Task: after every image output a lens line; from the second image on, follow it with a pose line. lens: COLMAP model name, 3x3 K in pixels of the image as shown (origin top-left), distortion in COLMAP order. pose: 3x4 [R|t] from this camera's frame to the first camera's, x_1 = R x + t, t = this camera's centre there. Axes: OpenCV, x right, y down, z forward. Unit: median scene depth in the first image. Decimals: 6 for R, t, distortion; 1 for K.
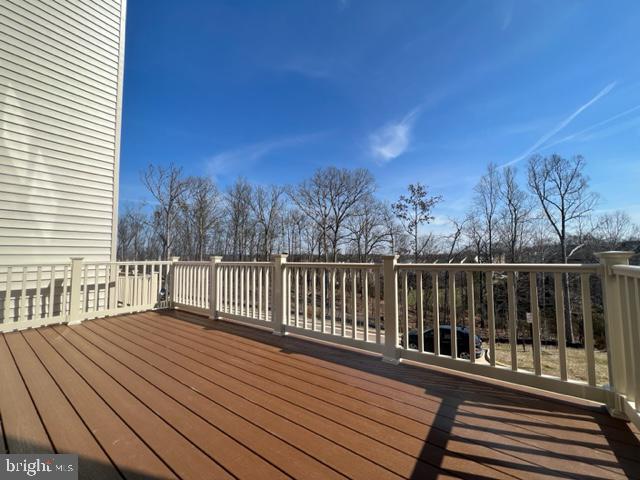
lens RADIAL K [[256.2, 0, 319.7], [0, 256.2, 241.3], [0, 0, 1]] dist [-0.000476, 0.000457]
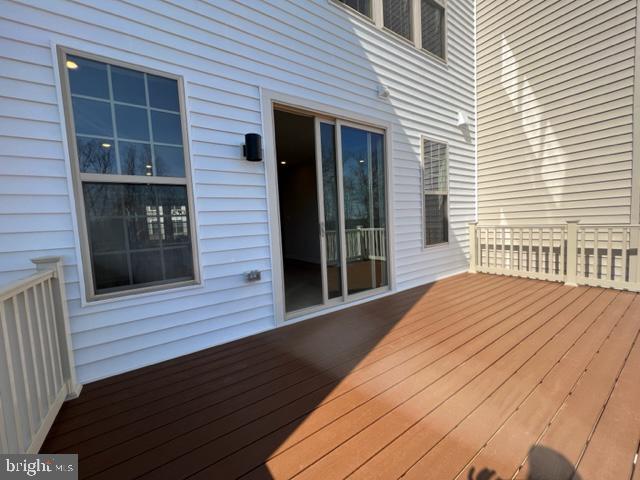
lens RADIAL K [[256.2, 0, 319.7], [0, 256.2, 241.3], [0, 0, 1]] dist [-0.000476, 0.000457]
pose [[-0.350035, 0.070761, -0.934060, 0.267371], [0.083882, 0.995505, 0.043981, 0.019318], [0.932973, -0.062956, -0.354397, 0.376435]]
